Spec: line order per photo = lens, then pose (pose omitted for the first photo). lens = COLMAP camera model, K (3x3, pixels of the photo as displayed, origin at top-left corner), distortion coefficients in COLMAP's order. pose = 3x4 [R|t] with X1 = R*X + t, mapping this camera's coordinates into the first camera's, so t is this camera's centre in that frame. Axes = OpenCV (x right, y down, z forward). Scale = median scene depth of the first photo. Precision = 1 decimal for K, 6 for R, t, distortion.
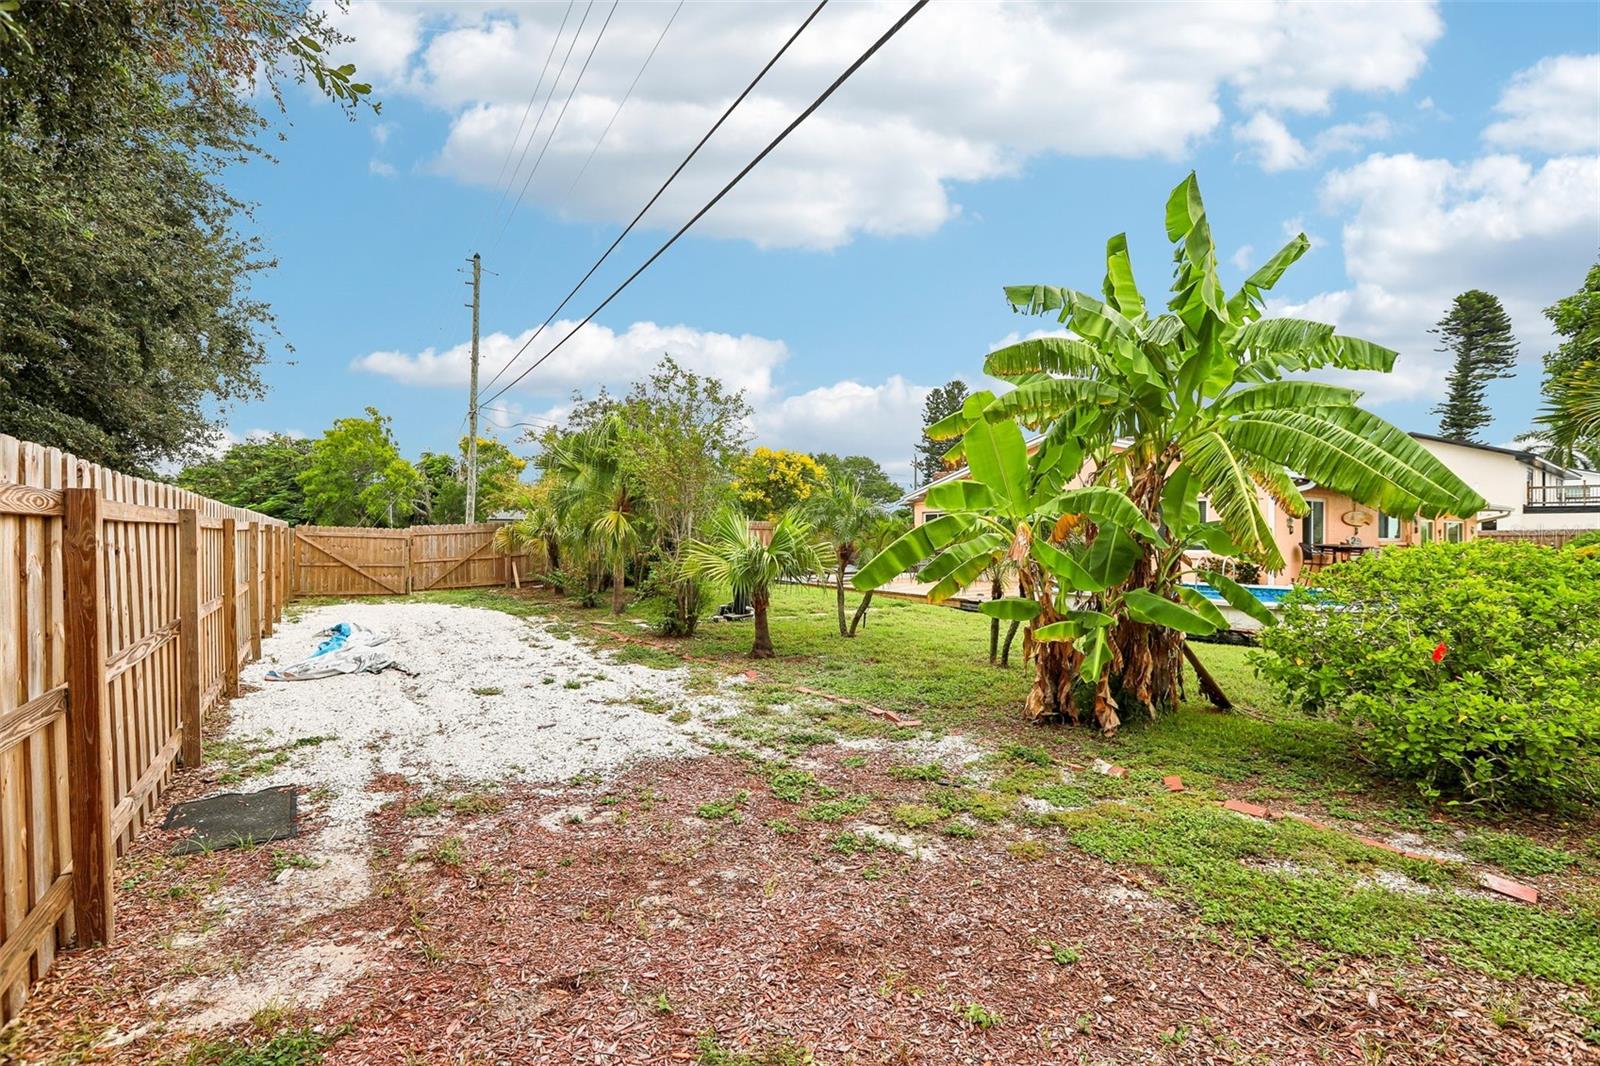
lens RADIAL K [[751.1, 0, 798.6], [0, 751.1, 528.8], [0, 0, 1]] dist [0.000736, 0.002345]
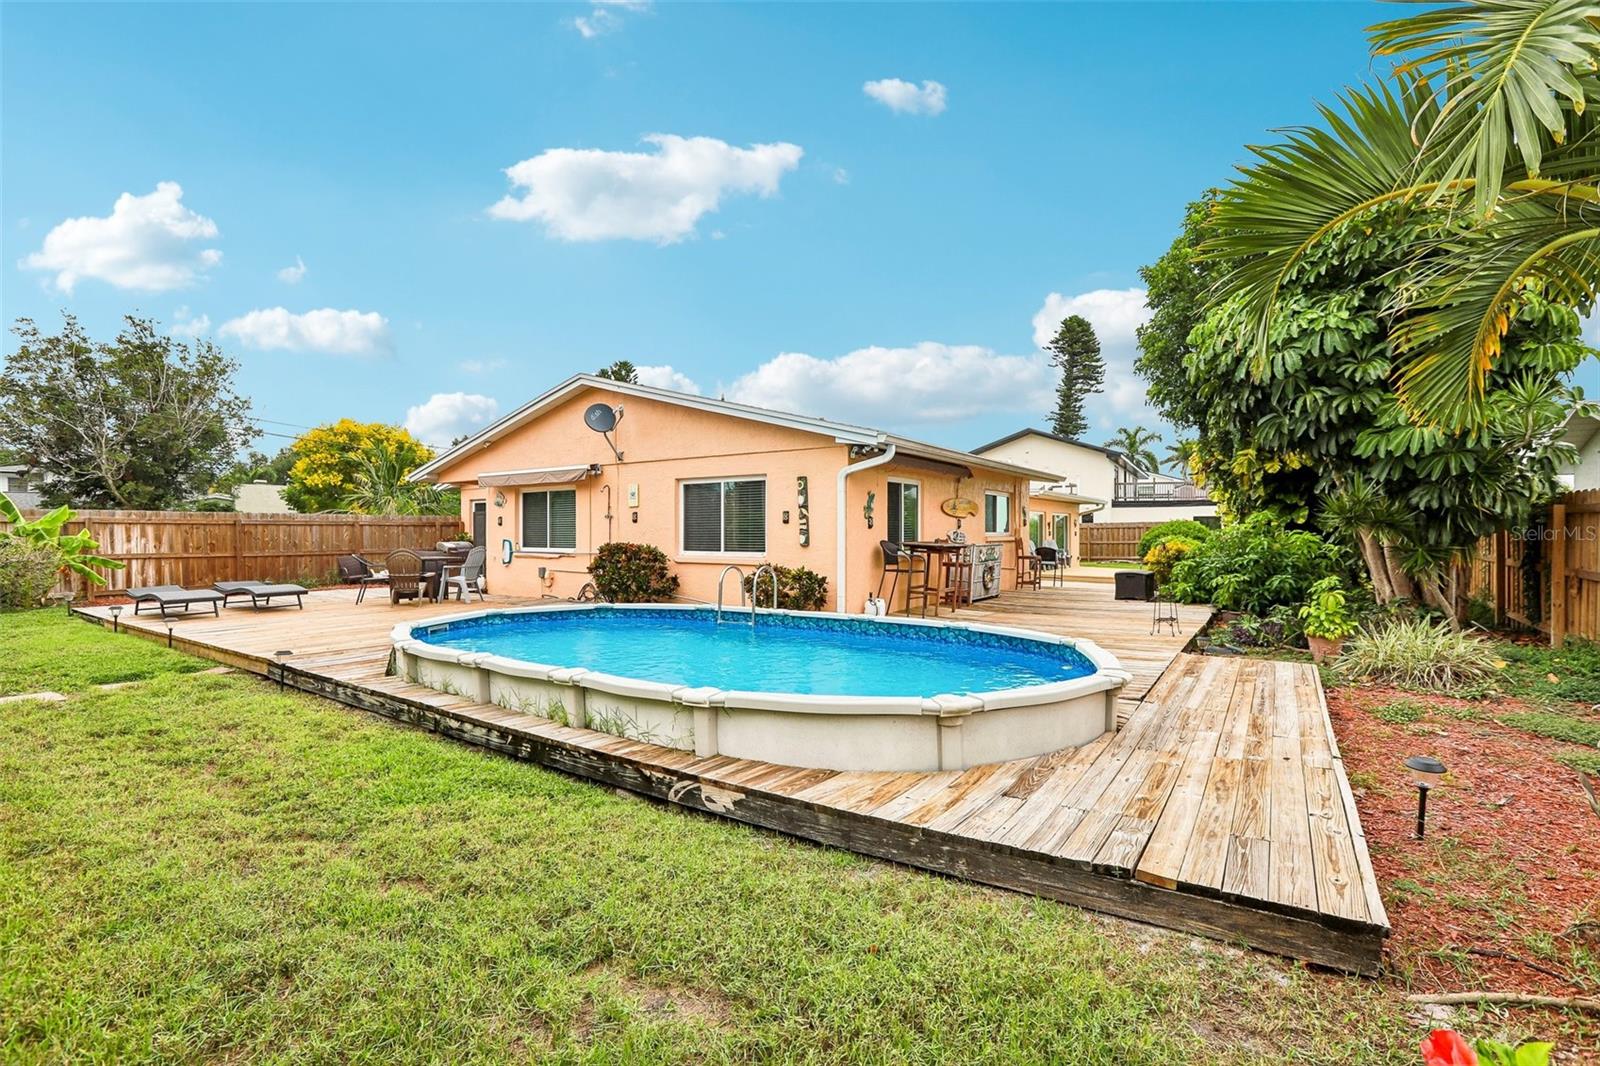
lens RADIAL K [[751.1, 0, 797.7], [0, 751.1, 524.5], [0, 0, 1]] dist [0.000736, 0.002345]
pose [[0.929726, -0.003735, 0.368233, 0.075588], [0.003048, 0.999992, 0.002448, 0.000294], [-0.368239, -0.001154, 0.929730, 0.084959]]
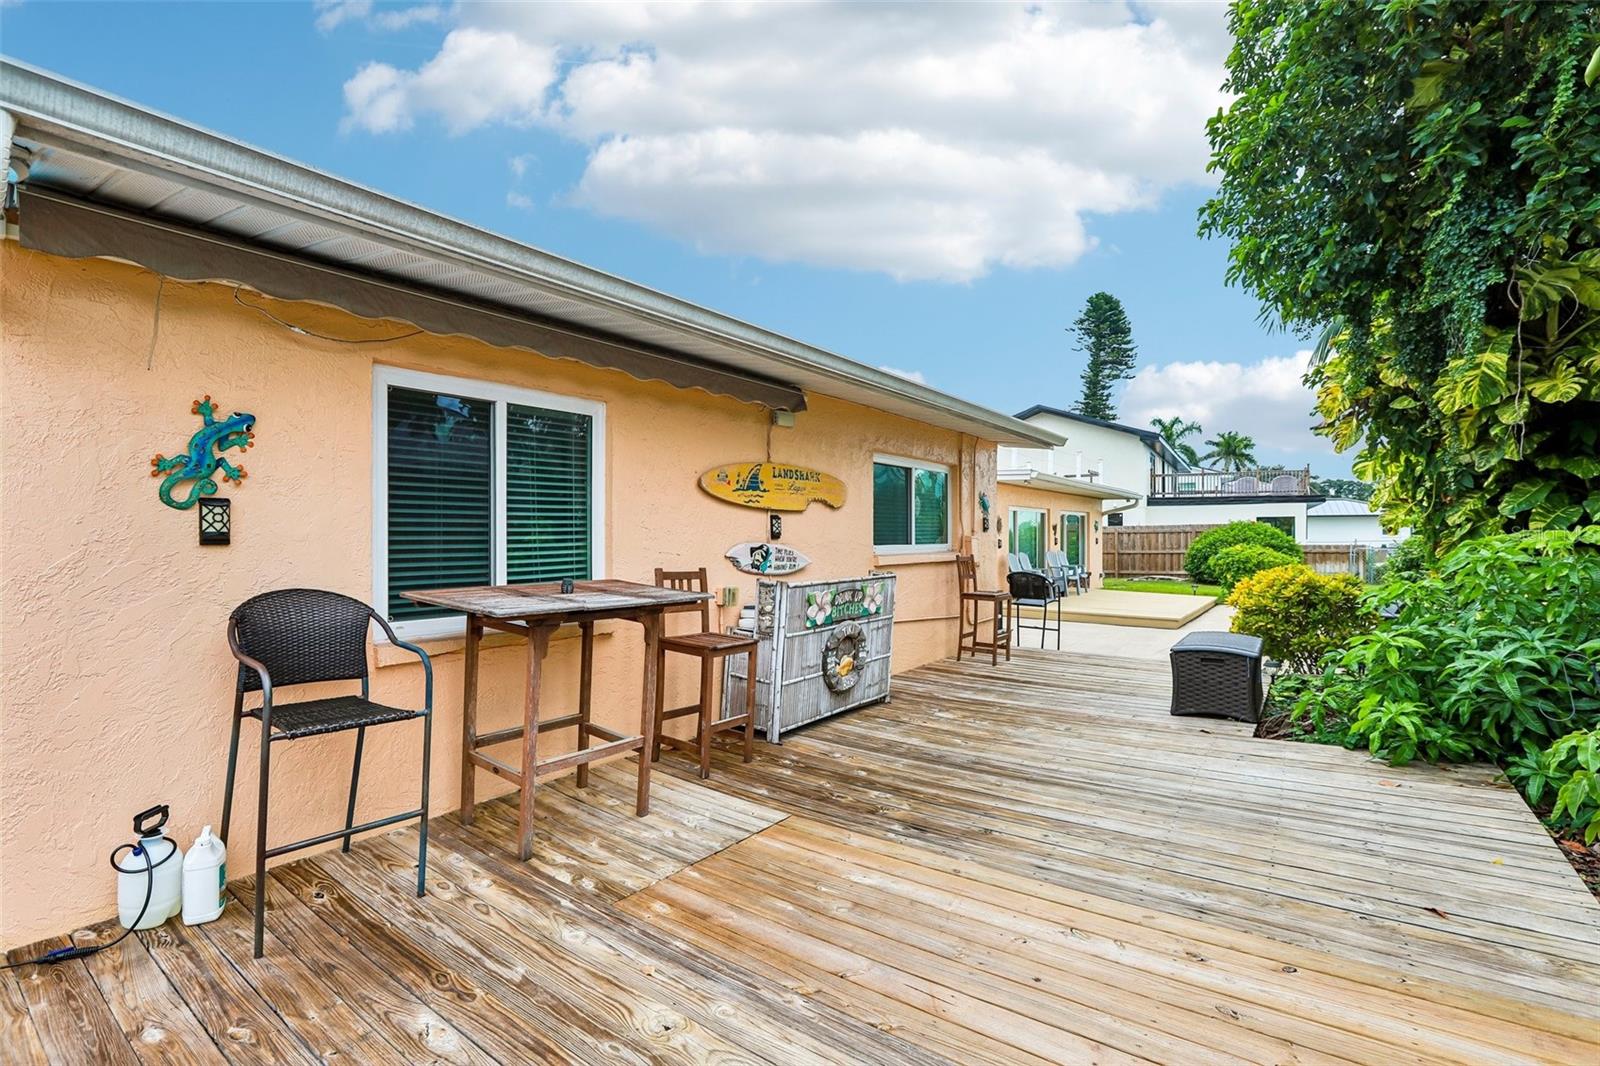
lens RADIAL K [[751.1, 0, 795.8], [0, 751.1, 525.1], [0, 0, 1]] dist [0.000736, 0.002345]
pose [[0.942958, -0.004325, 0.332885, 0.164908], [0.005455, 0.999982, -0.002461, 0.000661], [-0.332868, 0.004137, 0.942964, 0.179045]]
